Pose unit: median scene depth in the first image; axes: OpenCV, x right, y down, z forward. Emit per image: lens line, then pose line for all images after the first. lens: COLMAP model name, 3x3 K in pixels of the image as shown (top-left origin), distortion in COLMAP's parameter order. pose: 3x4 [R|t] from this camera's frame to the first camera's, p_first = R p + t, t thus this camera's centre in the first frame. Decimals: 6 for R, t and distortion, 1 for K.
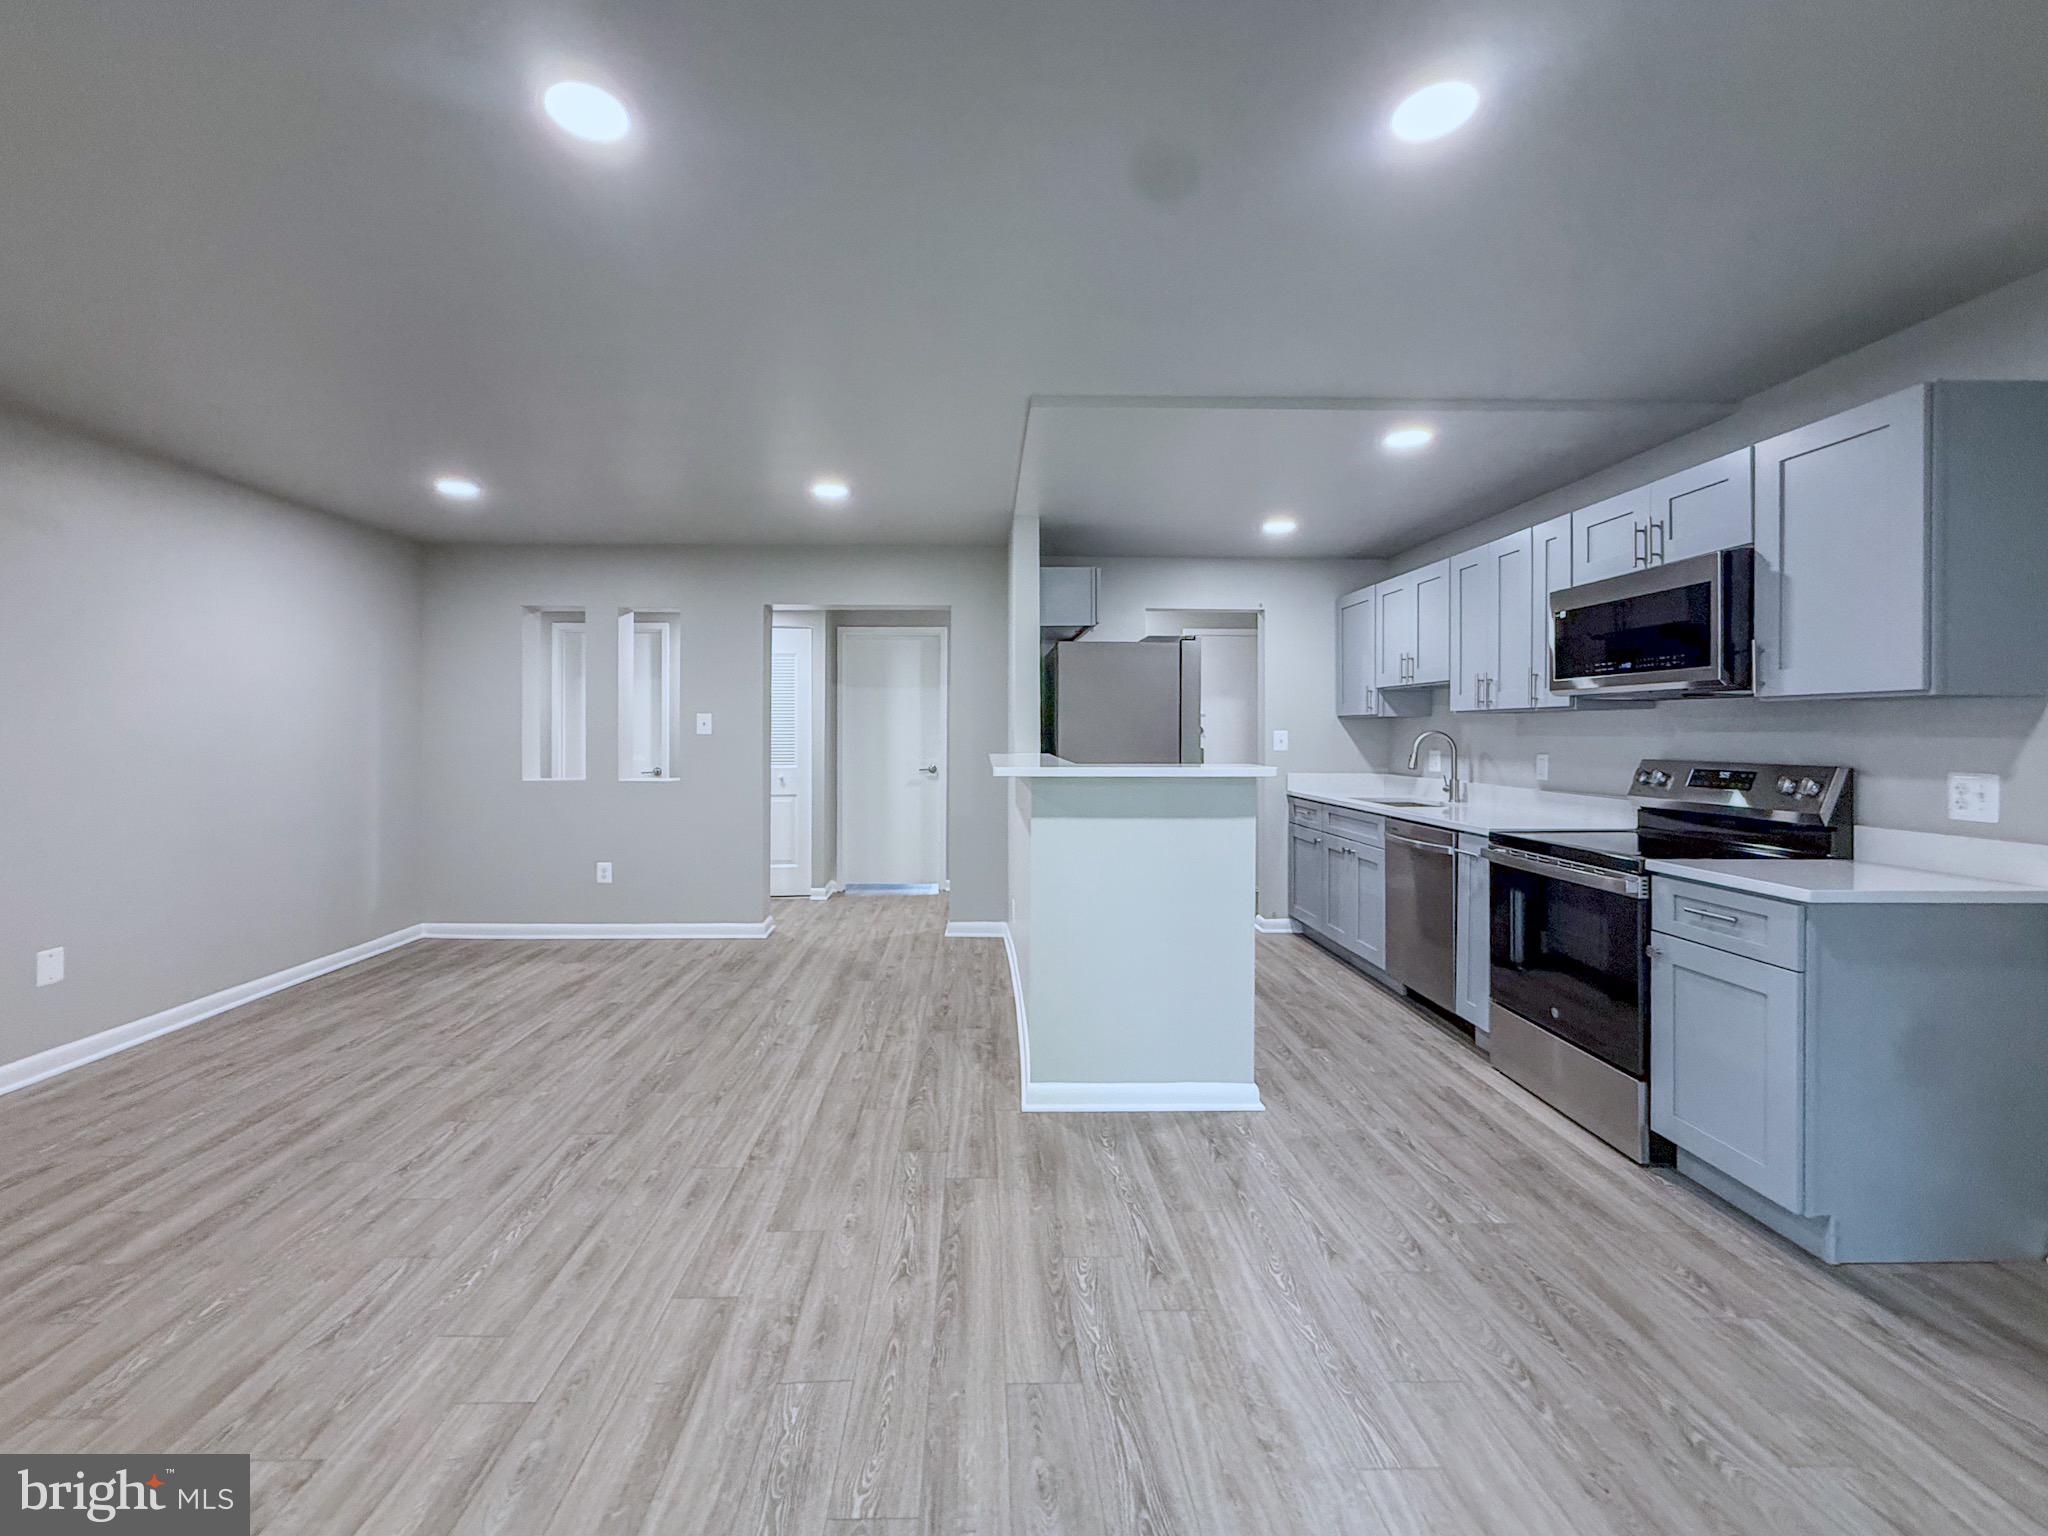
lens RADIAL K [[877.6, 0, 998.8], [0, 877.6, 728.4], [0, 0, 1]] dist [-0.005558, 0.002828]
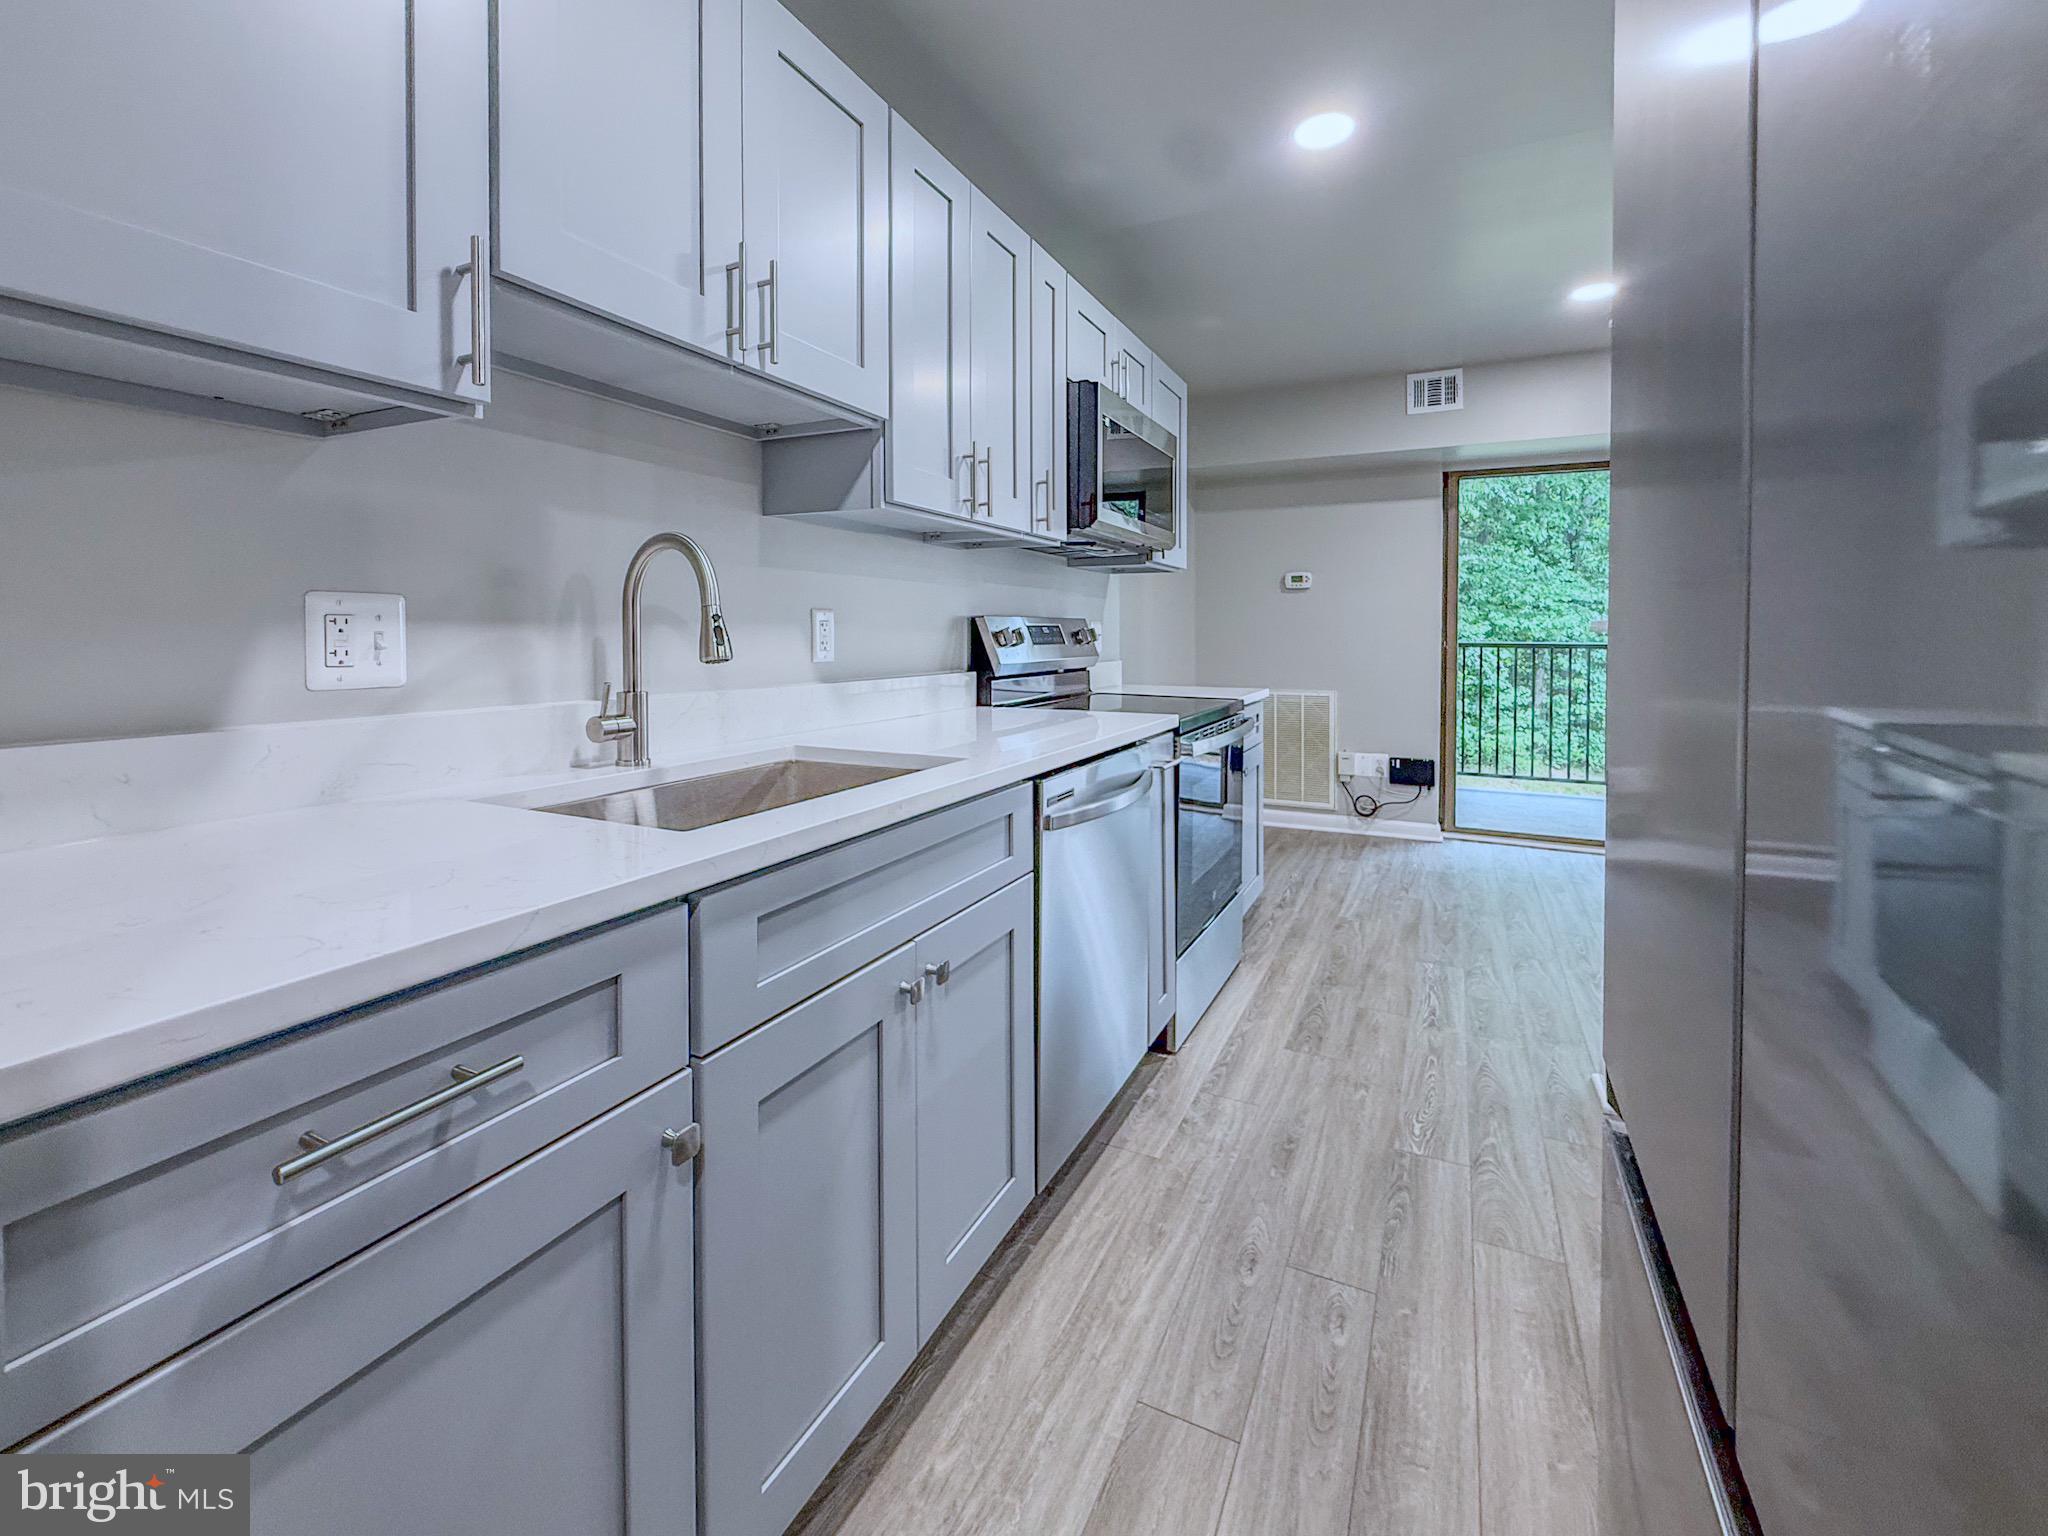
lens RADIAL K [[877.6, 0, 1065.9], [0, 877.6, 649.0], [0, 0, 1]] dist [-0.005558, 0.002828]
pose [[-0.901560, -0.011842, 0.432492, 0.380447], [-0.004236, 0.999819, 0.018547, 0.055434], [-0.432634, 0.014889, -0.901447, 1.830216]]
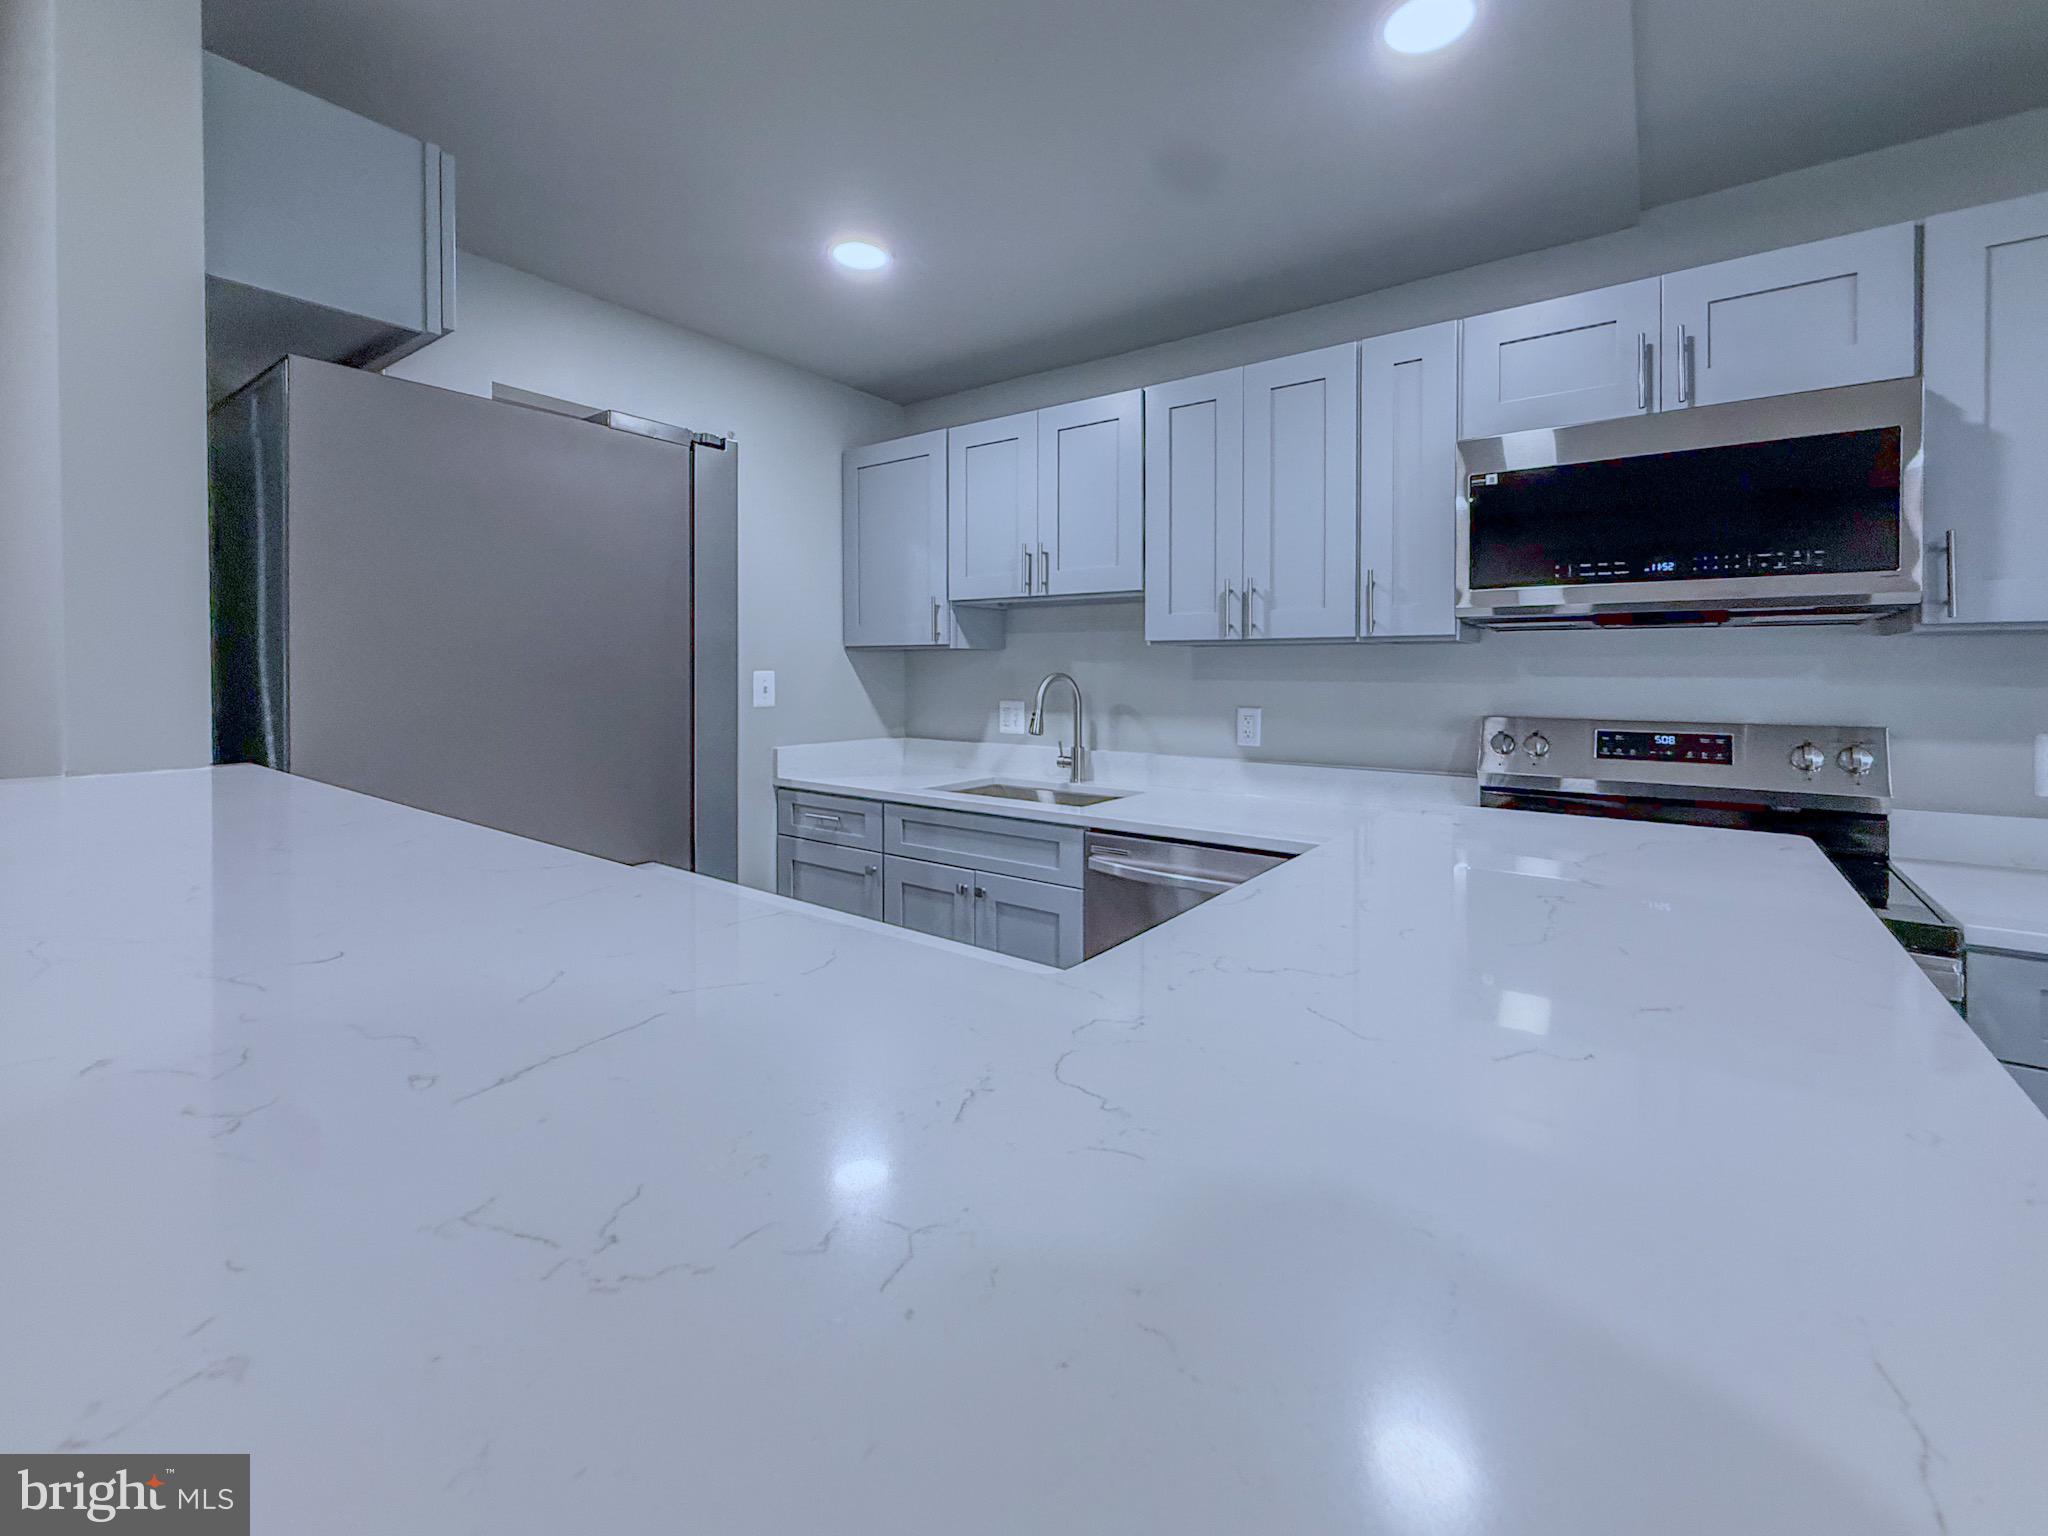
lens RADIAL K [[877.6, 0, 1055.4], [0, 877.6, 677.5], [0, 0, 1]] dist [-0.005558, 0.002828]
pose [[0.606523, -0.001199, 0.795065, -0.004834], [-0.008485, 0.999932, 0.007980, 0.002791], [-0.795021, -0.011586, 0.606471, 0.941894]]
